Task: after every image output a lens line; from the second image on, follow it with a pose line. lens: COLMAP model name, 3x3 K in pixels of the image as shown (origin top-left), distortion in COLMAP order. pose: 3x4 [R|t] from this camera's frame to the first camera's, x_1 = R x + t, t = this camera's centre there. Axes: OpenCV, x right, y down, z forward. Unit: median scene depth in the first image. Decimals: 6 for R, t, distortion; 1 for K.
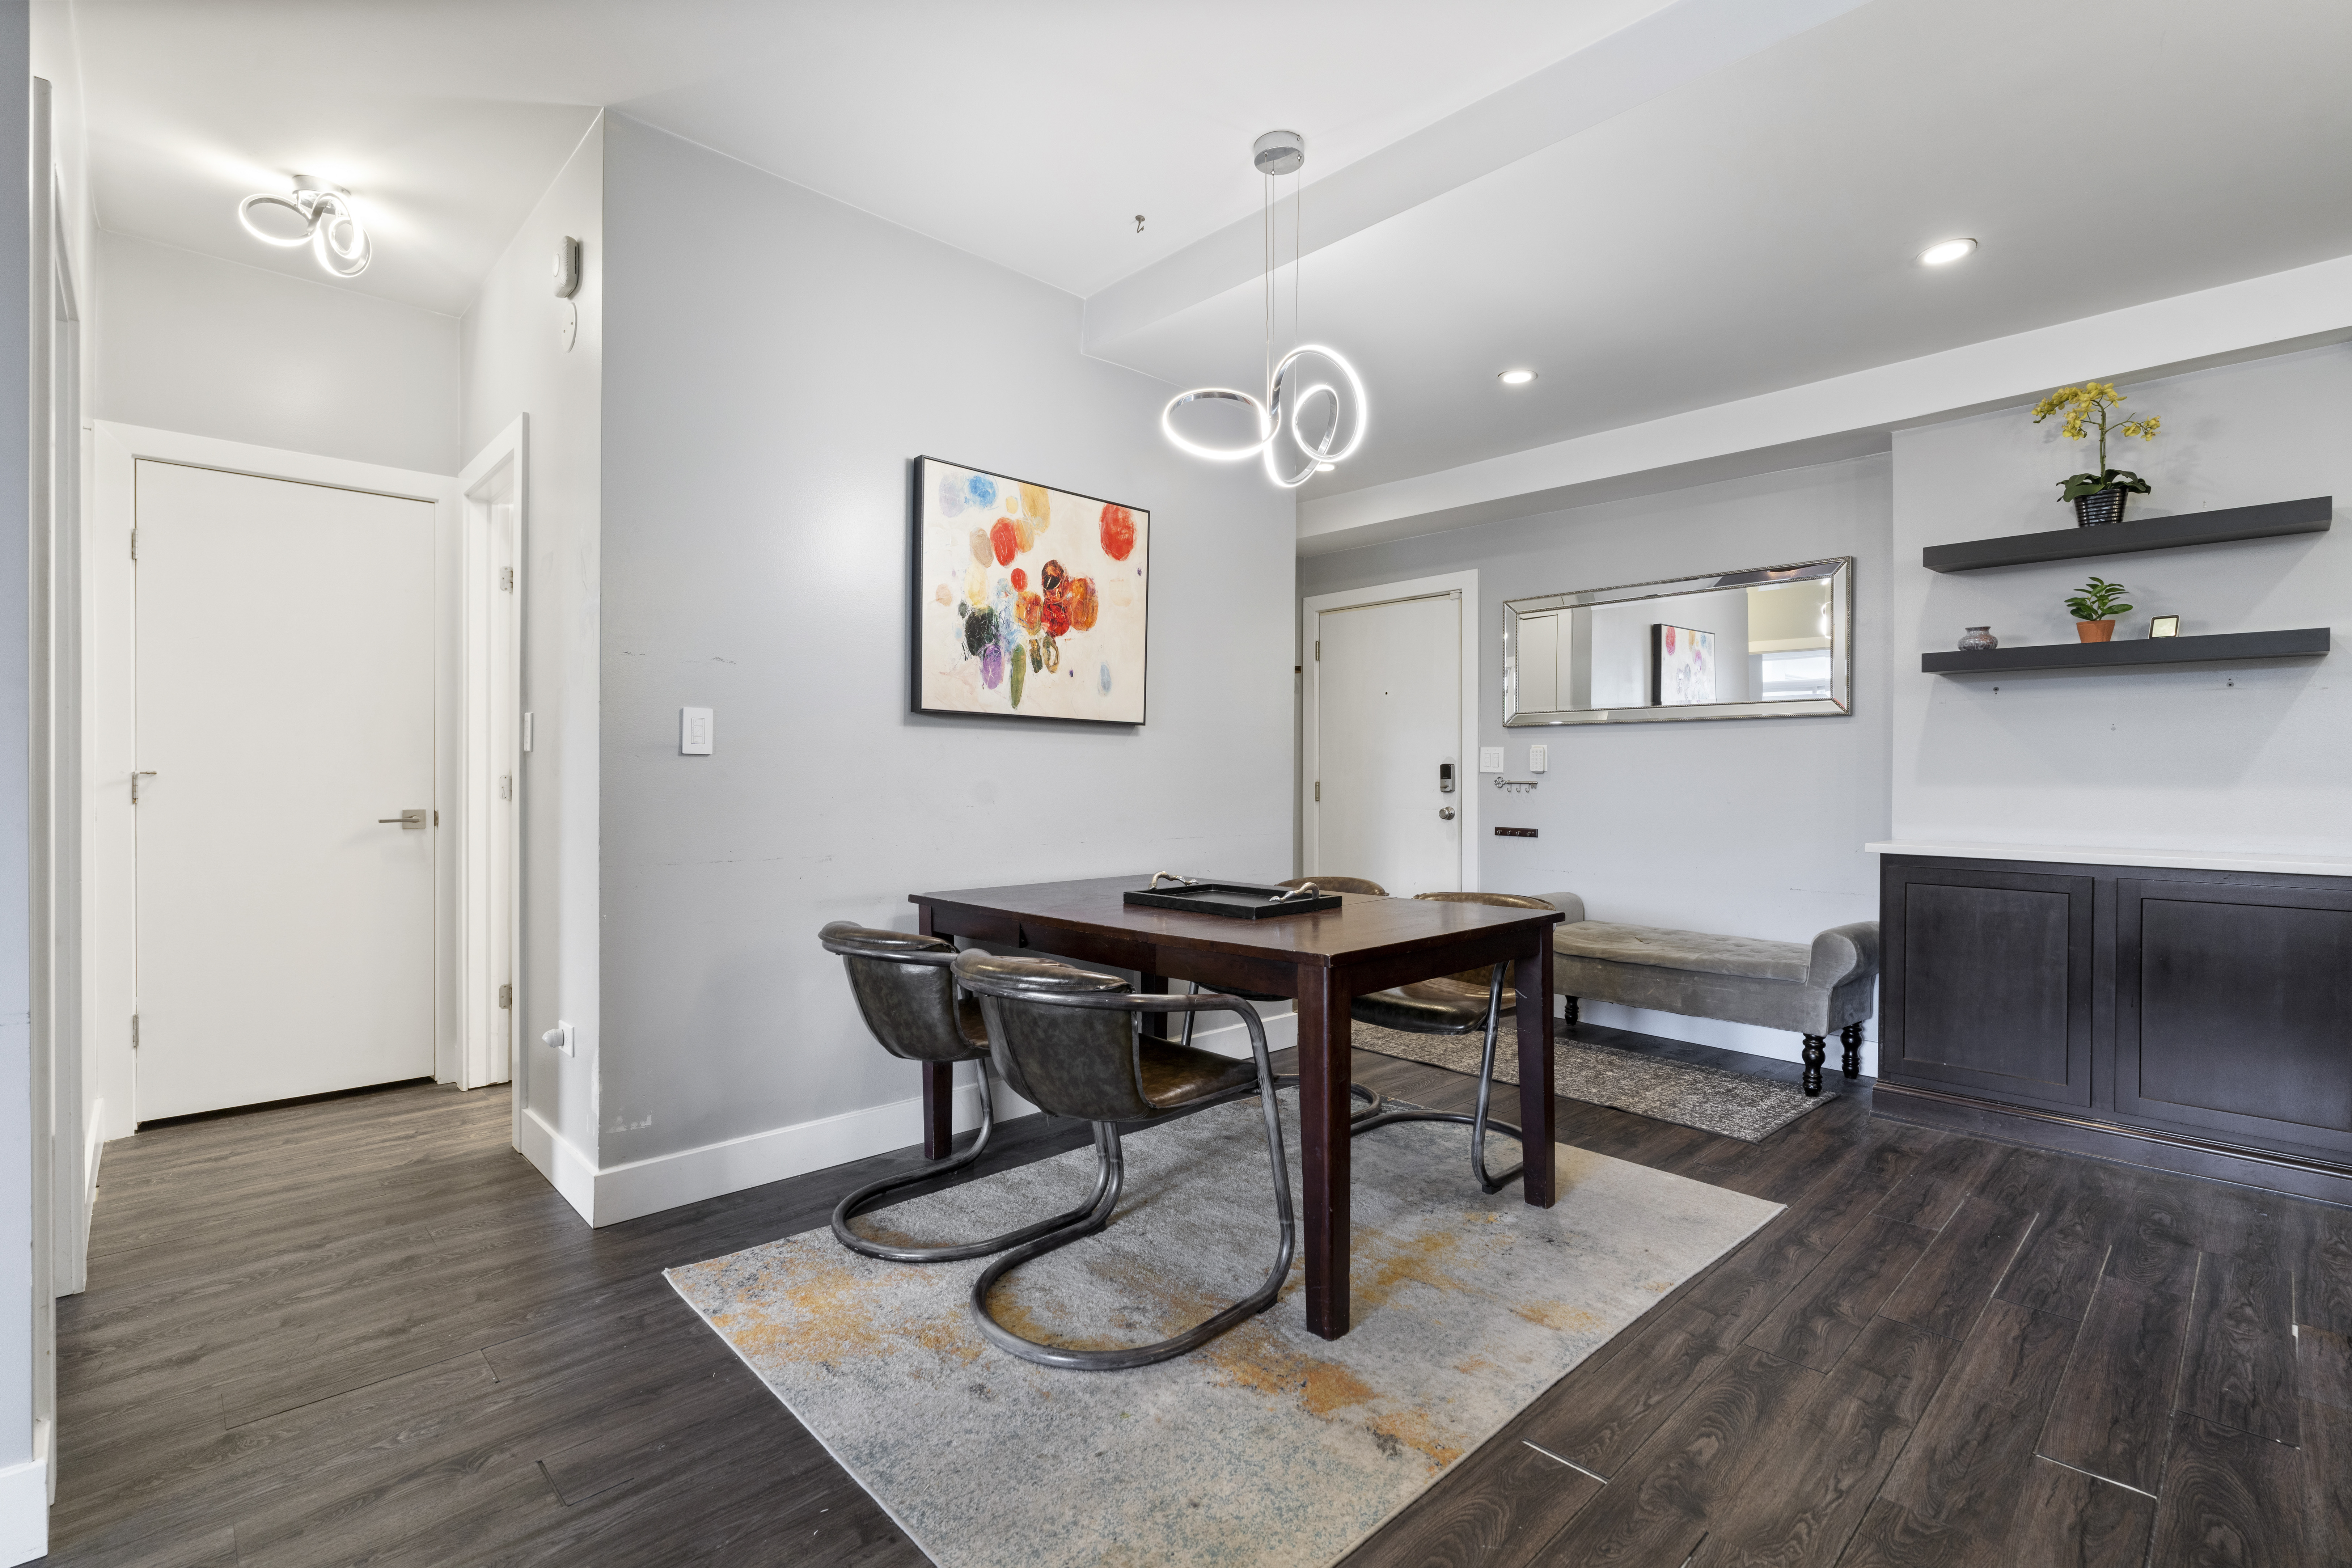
lens RADIAL K [[1076.8, 0, 1176.0], [0, 1076.8, 784.0], [0, 0, 1]] dist [0.000905, -0.000013]
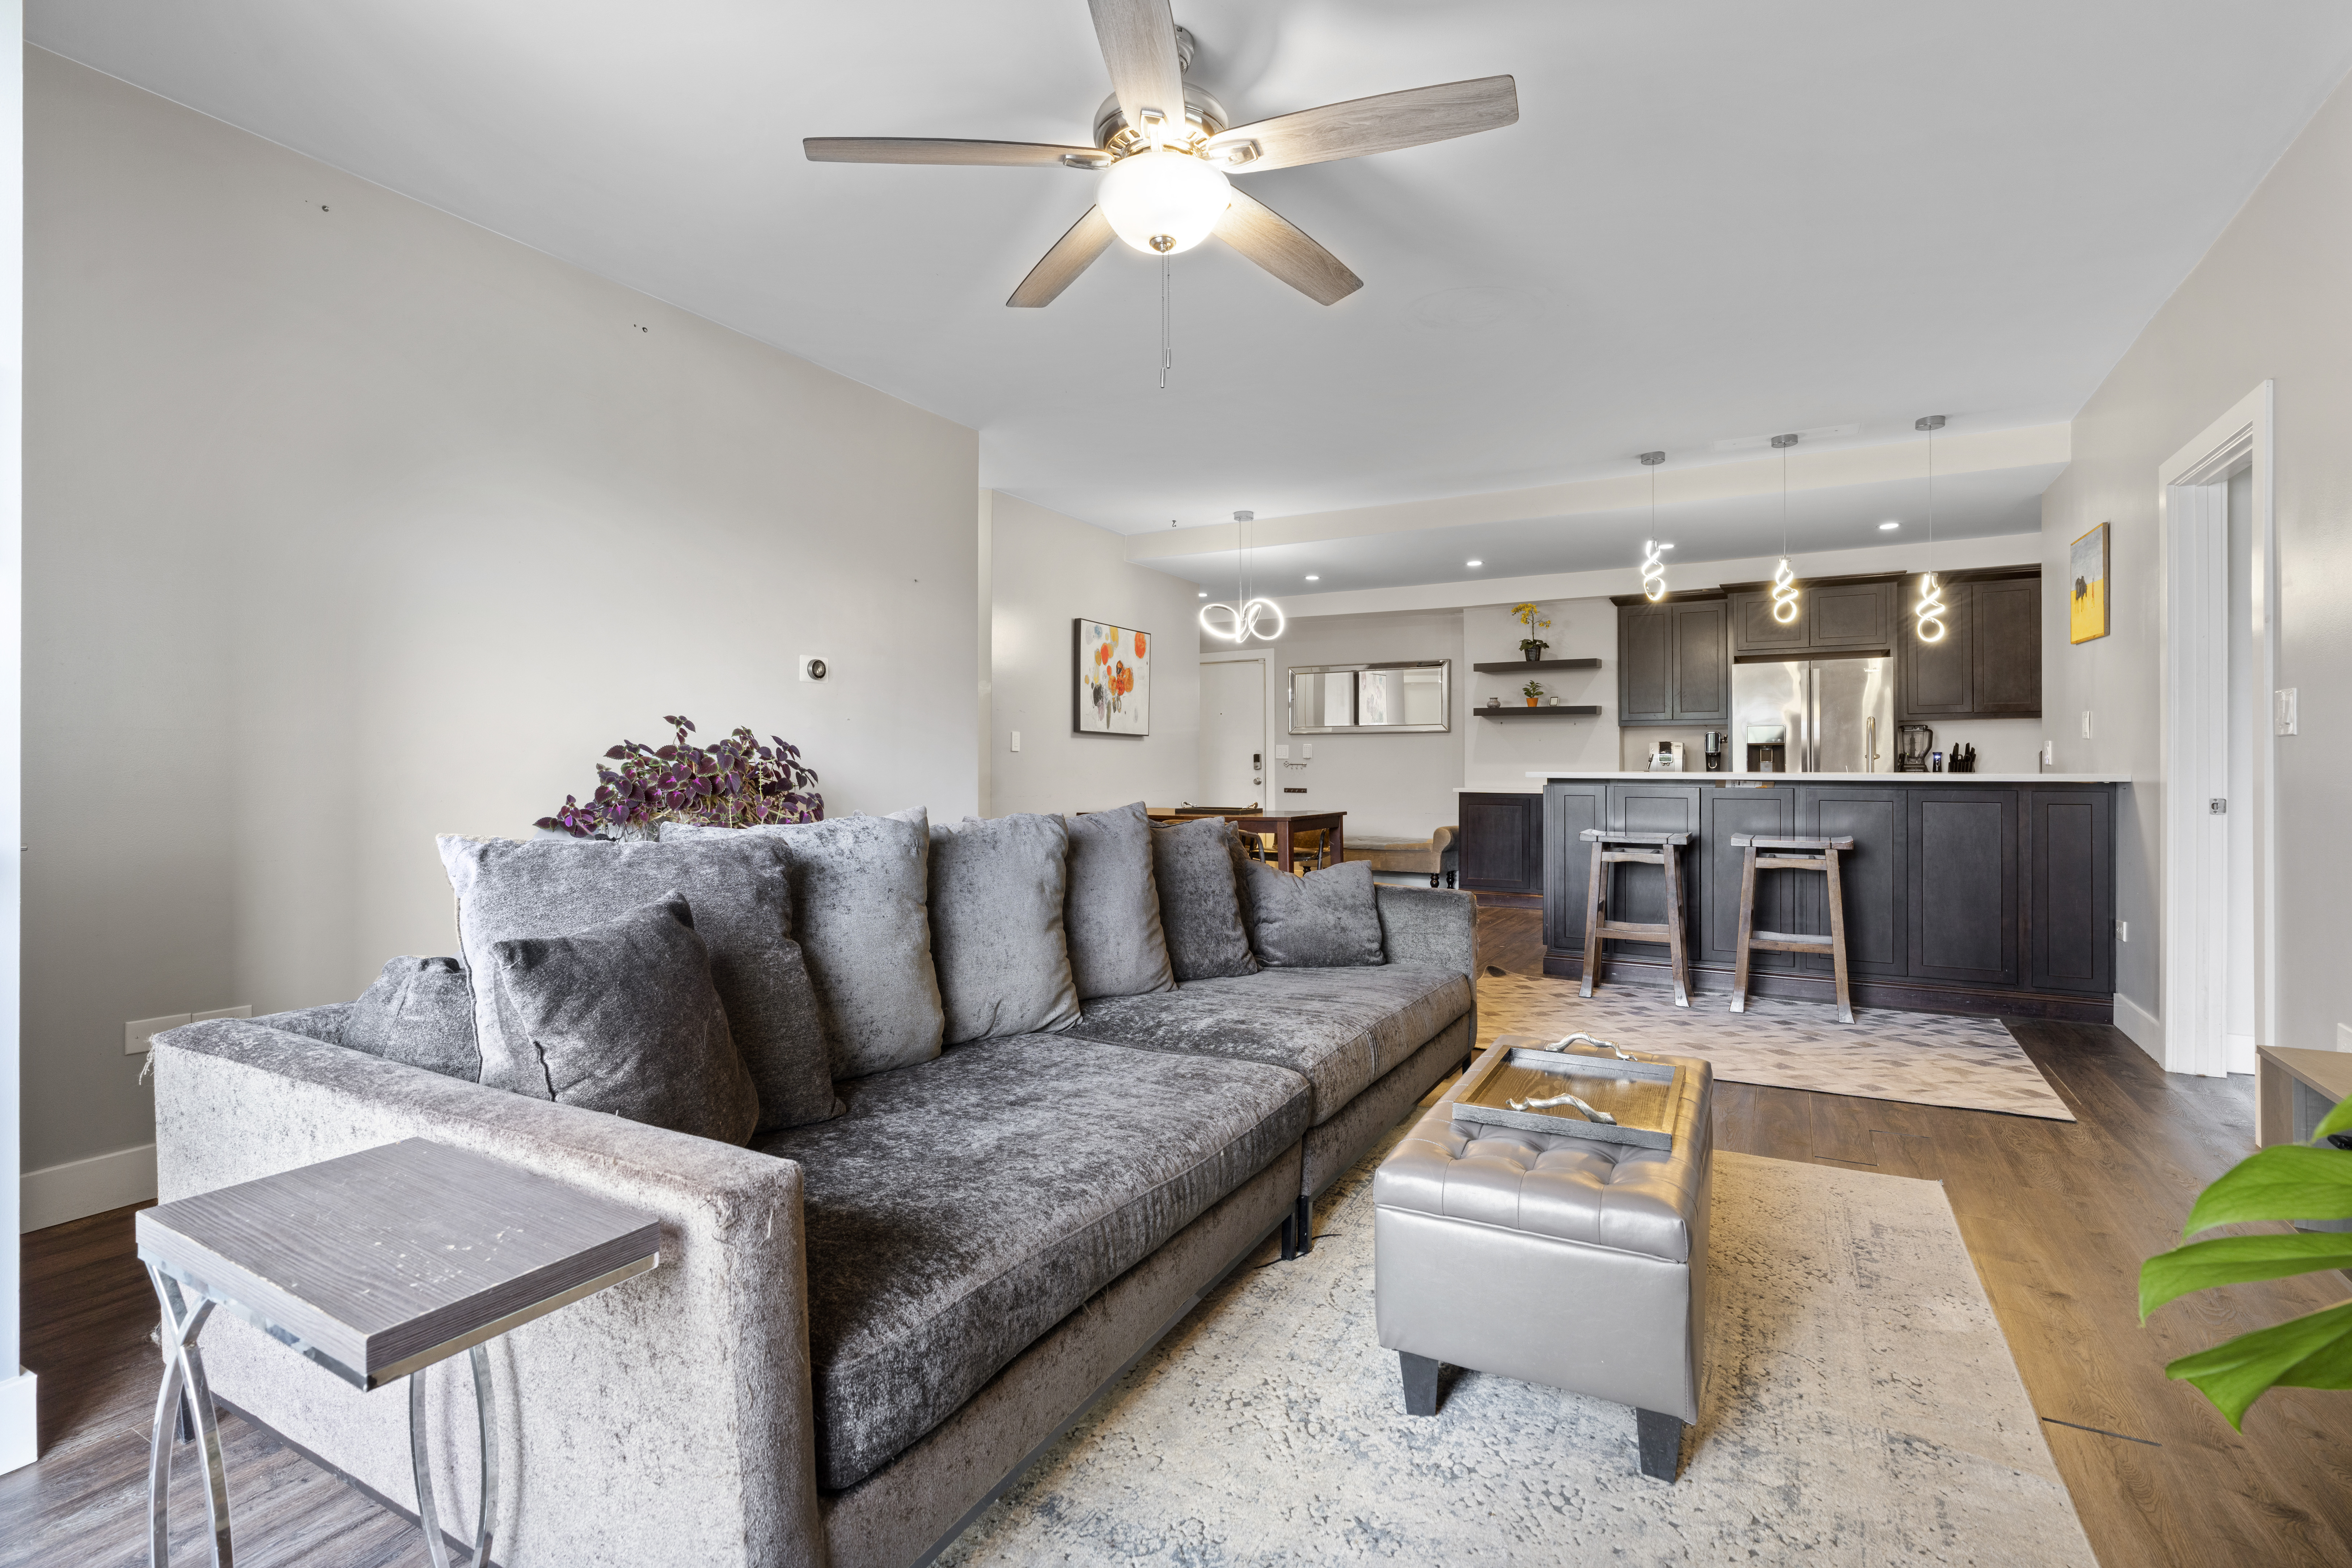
lens RADIAL K [[1100.0, 0, 1181.9], [0, 1100.0, 759.0], [0, 0, 1]] dist [-0.000164, -0.000058]
pose [[0.955047, -0.001202, 0.296451, -0.673878], [0.004760, 0.999925, -0.011280, 0.016003], [-0.296415, 0.012184, 0.954982, -1.184191]]
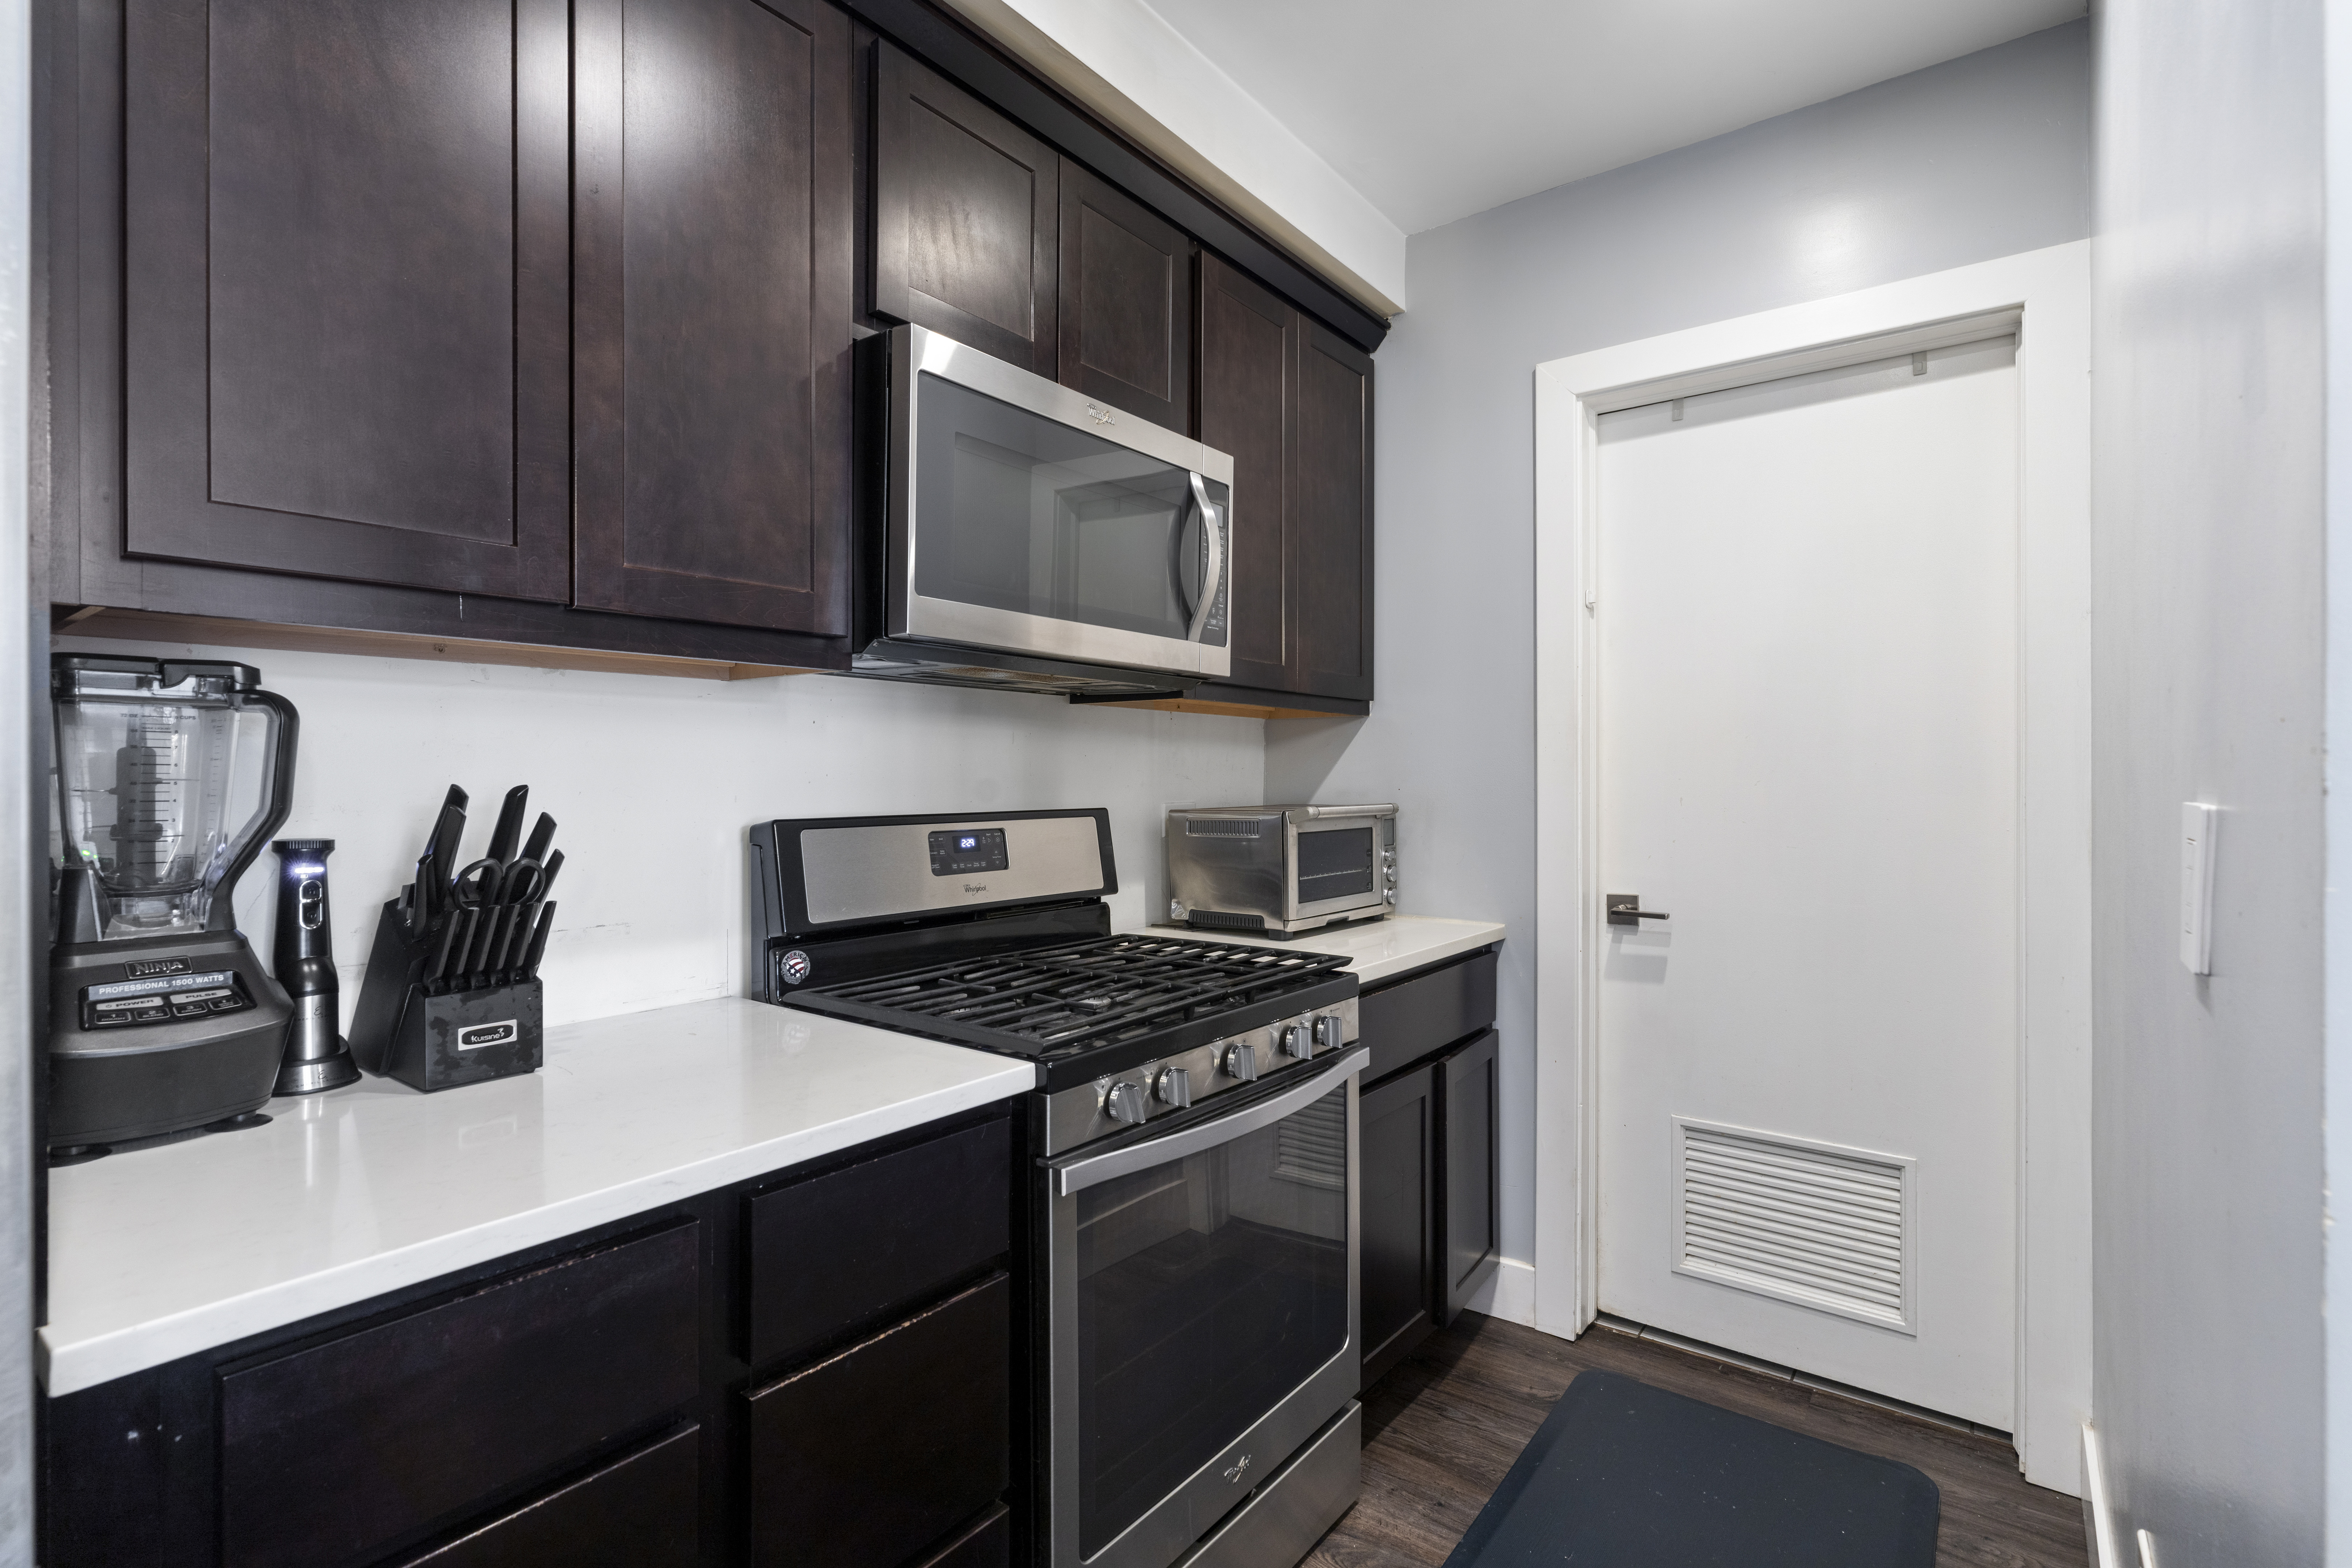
lens RADIAL K [[1094.7, 0, 1175.1], [0, 1094.7, 773.8], [0, 0, 1]] dist [-0.001196, -0.000257]
pose [[-0.155940, -0.000039, 0.987767, 1.058111], [0.004881, 0.999988, 0.000810, -0.035922], [-0.987755, 0.004947, -0.155937, 0.271525]]
